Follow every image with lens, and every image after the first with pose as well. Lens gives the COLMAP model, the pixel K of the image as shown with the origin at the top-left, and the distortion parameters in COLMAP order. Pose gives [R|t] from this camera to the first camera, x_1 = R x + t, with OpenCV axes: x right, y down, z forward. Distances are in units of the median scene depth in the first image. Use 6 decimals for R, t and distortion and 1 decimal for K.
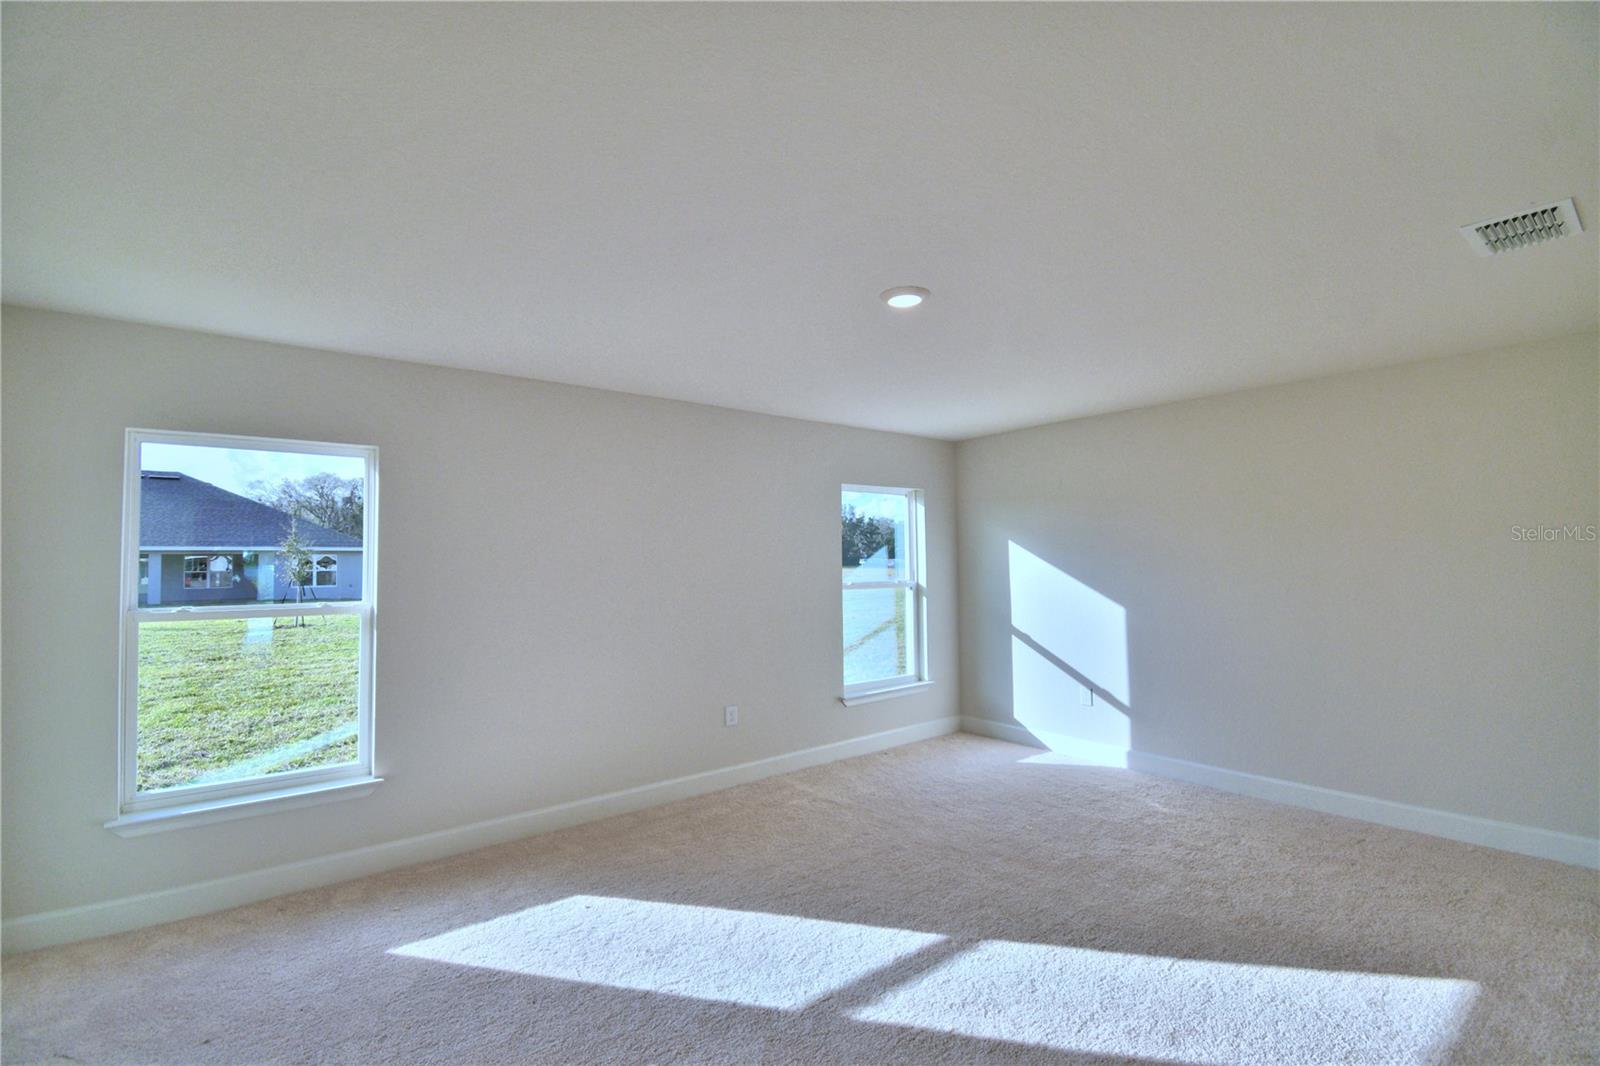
lens RADIAL K [[708.8, 0, 805.5], [0, 708.8, 538.1], [0, 0, 1]] dist [0.010292, -0.018377]
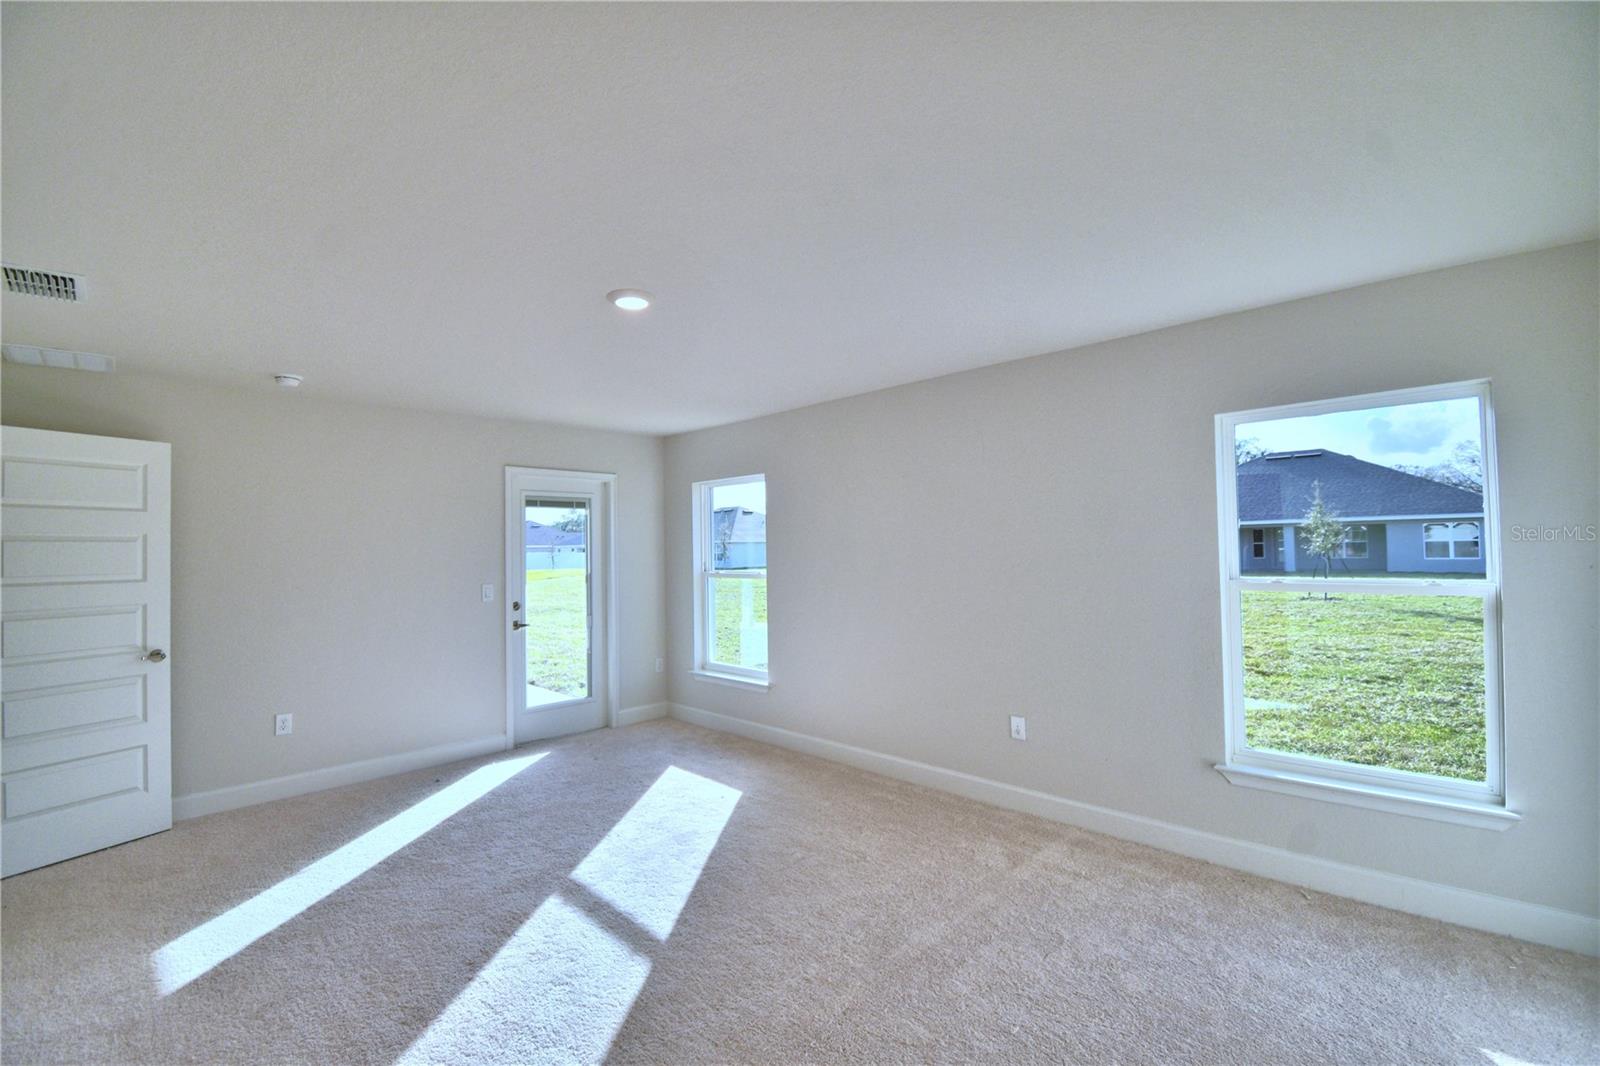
lens RADIAL K [[708.8, 0, 789.4], [0, 708.8, 530.5], [0, 0, 1]] dist [0.010292, -0.018377]
pose [[0.103542, -0.017179, -0.994477, 0.181664], [0.050397, 0.998657, -0.012004, 0.003848], [0.993347, -0.048876, 0.104269, 0.167832]]
